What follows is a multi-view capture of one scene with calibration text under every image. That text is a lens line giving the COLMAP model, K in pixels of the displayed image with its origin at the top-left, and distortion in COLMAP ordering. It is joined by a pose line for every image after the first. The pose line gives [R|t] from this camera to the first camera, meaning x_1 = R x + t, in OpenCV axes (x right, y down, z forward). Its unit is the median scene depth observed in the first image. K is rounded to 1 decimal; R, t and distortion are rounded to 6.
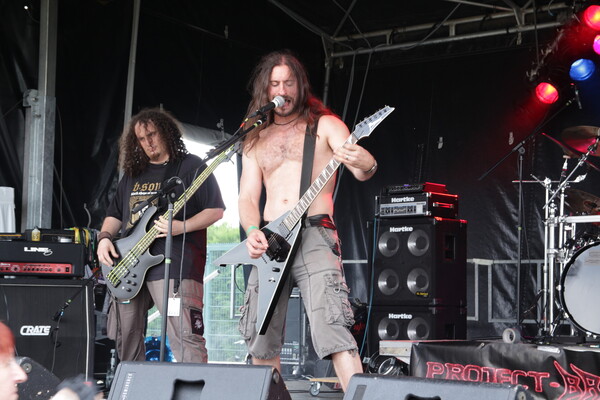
lens RADIAL K [[1236.7, 0, 298.9], [0, 1236.7, 201.1], [0, 0, 1]] dist [0.239075, 0.000000]
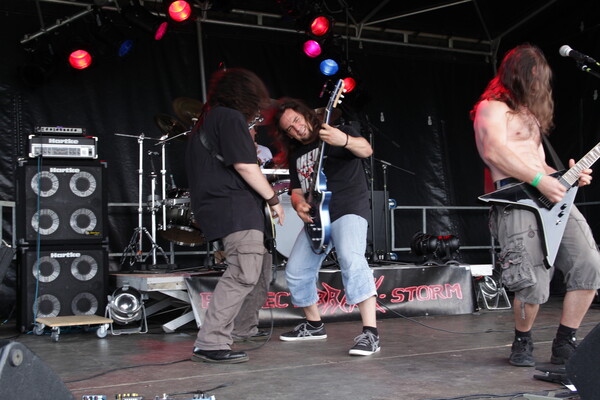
lens RADIAL K [[805.2, 0, 299.9], [0, 805.2, 201.9], [0, 0, 1]] dist [0.044465, 0.000000]
pose [[0.401543, 0.022190, 0.915571, -0.451271], [-0.056142, 0.998423, 0.000424, 0.037812], [-0.914118, -0.051572, 0.402155, 0.555577]]
